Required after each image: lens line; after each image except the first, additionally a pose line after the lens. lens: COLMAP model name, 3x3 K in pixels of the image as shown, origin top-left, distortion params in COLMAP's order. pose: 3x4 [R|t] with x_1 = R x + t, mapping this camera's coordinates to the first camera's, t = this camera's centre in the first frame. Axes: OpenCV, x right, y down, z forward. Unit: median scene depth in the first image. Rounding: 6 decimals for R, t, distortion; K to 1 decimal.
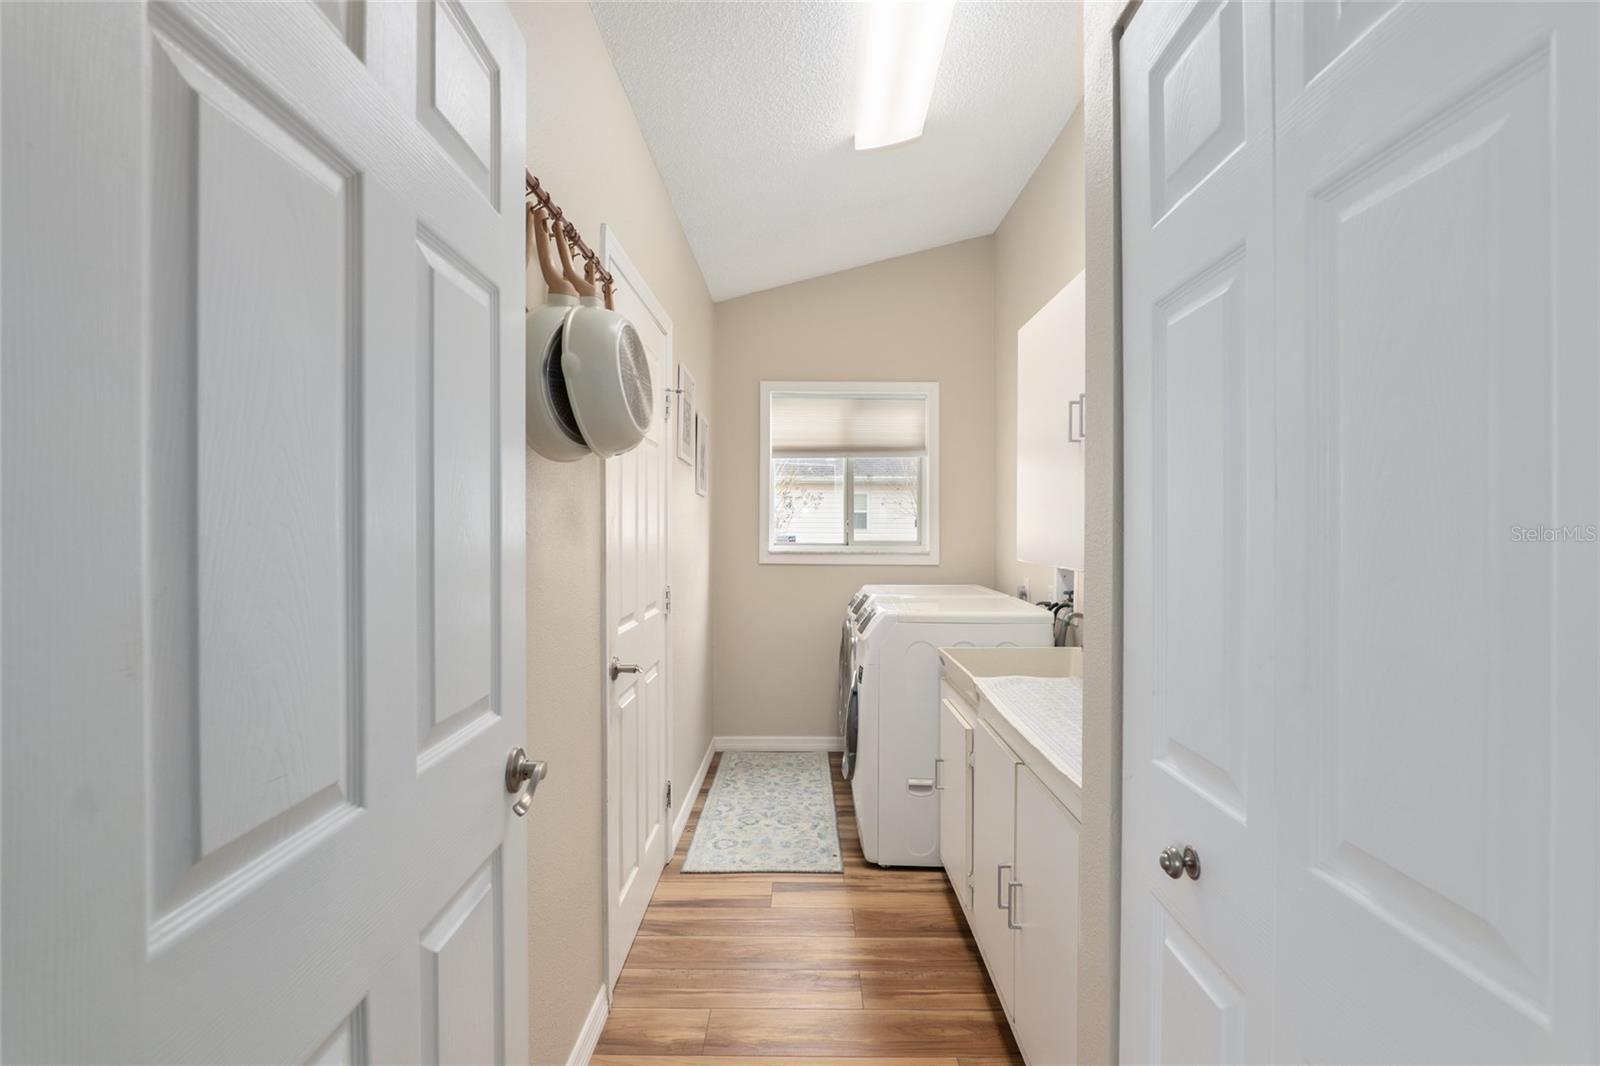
lens RADIAL K [[749.7, 0, 797.9], [0, 749.7, 533.8], [0, 0, 1]] dist [-0.024427, 0.006872]
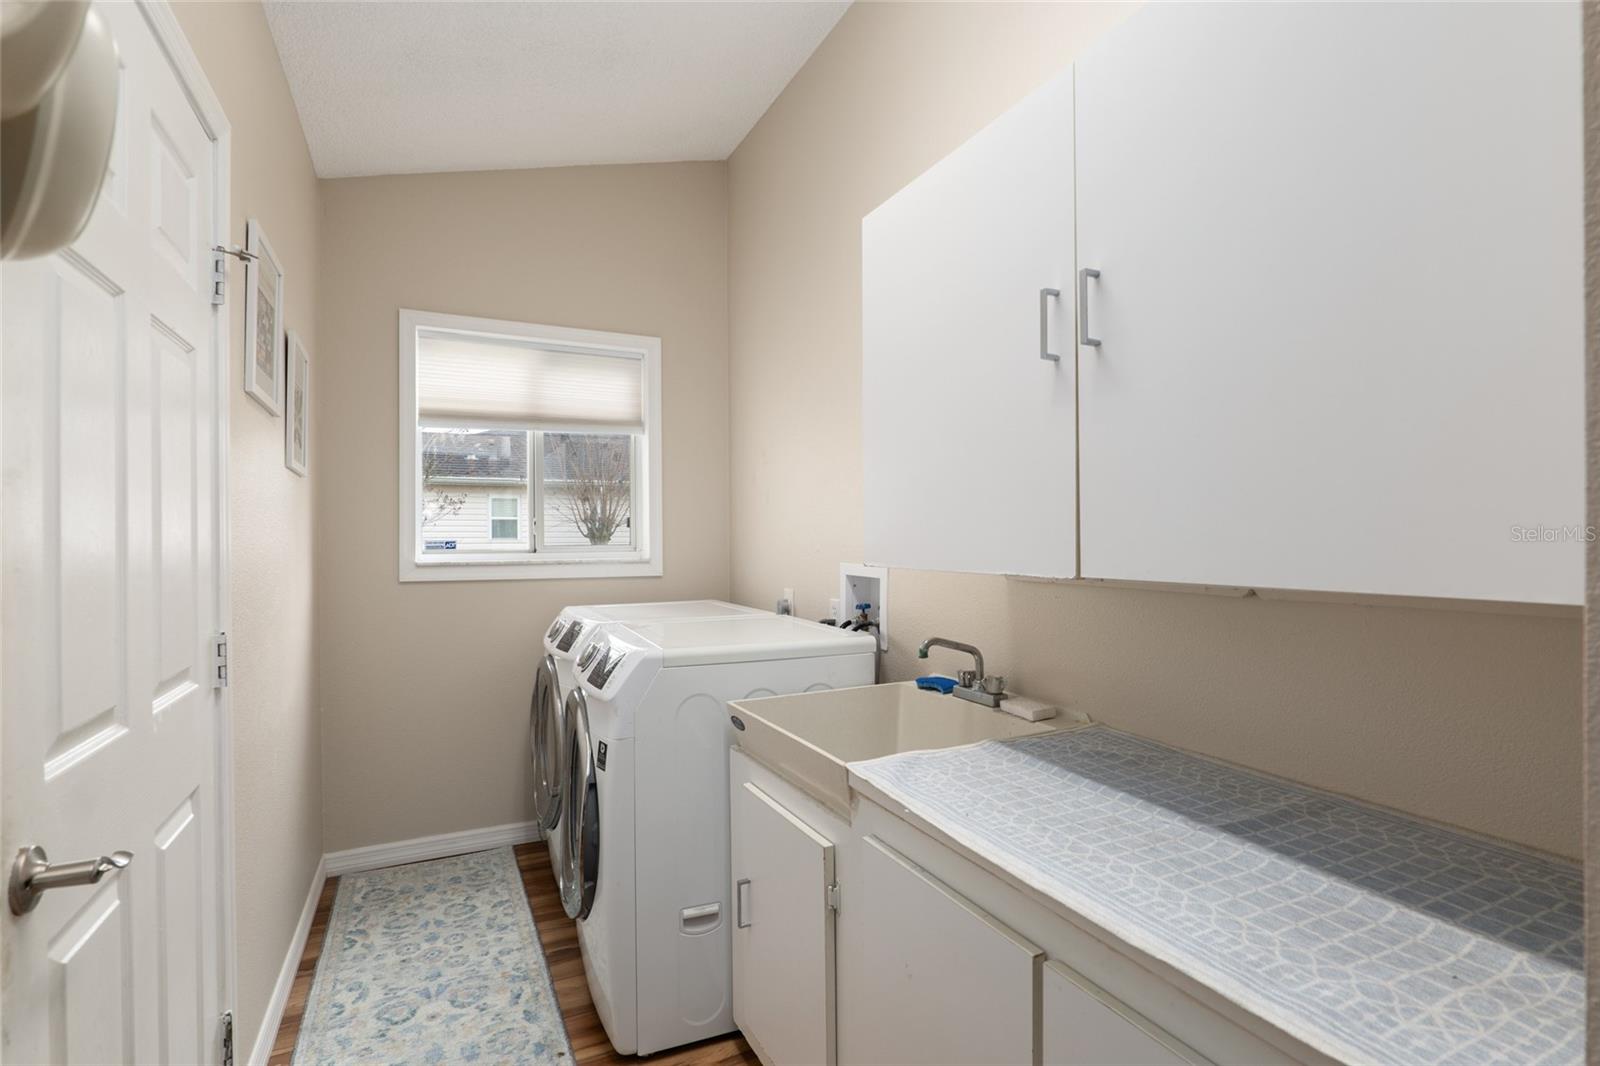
lens RADIAL K [[749.7, 0, 797.9], [0, 749.7, 533.8], [0, 0, 1]] dist [-0.024427, 0.006872]
pose [[0.893428, -0.007543, 0.449142, -0.040742], [0.013564, 0.999856, -0.010190, 0.010513], [-0.449001, 0.015196, 0.893402, 0.314183]]
